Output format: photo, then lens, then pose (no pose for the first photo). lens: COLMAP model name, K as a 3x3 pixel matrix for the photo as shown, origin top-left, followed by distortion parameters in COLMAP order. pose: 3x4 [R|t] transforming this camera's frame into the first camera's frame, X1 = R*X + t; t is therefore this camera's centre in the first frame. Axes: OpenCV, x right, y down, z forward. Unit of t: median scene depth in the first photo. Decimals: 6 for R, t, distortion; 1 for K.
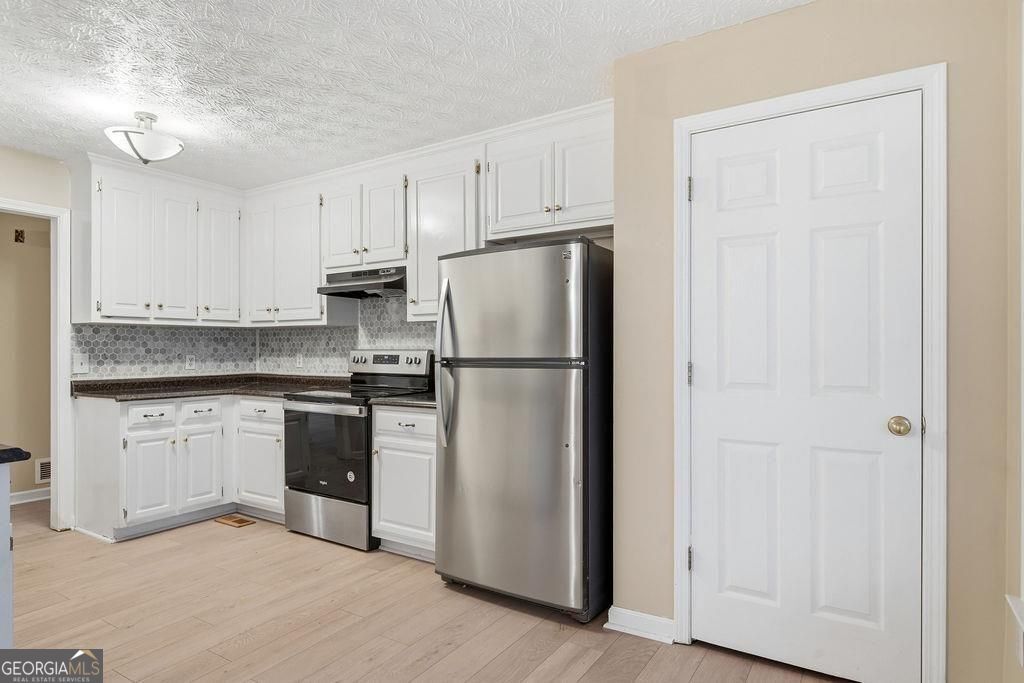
lens RADIAL K [[578.9, 0, 511.7], [0, 578.9, 346.1], [0, 0, 1]] dist [0.000074, -0.000038]
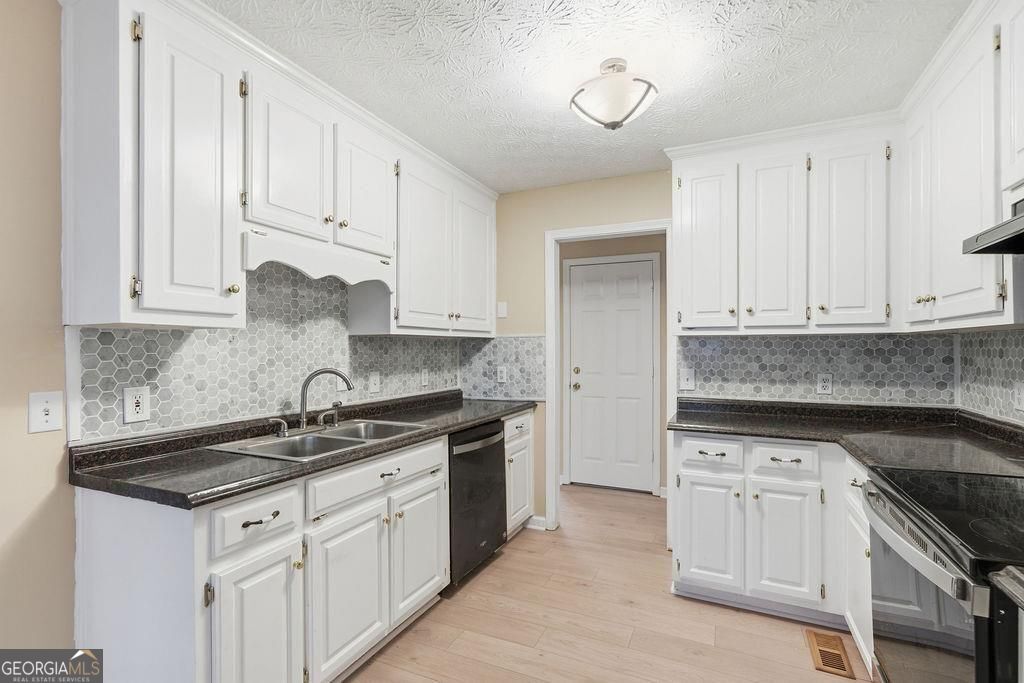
lens RADIAL K [[470.3, 0, 511.7], [0, 470.3, 347.5], [0, 0, 1]] dist [0.000301, 0.000165]
pose [[0.132999, -0.001721, -0.991115, -0.026685], [0.002478, 0.999996, -0.001404, -0.019338], [0.991113, -0.002269, 0.133003, 0.580002]]
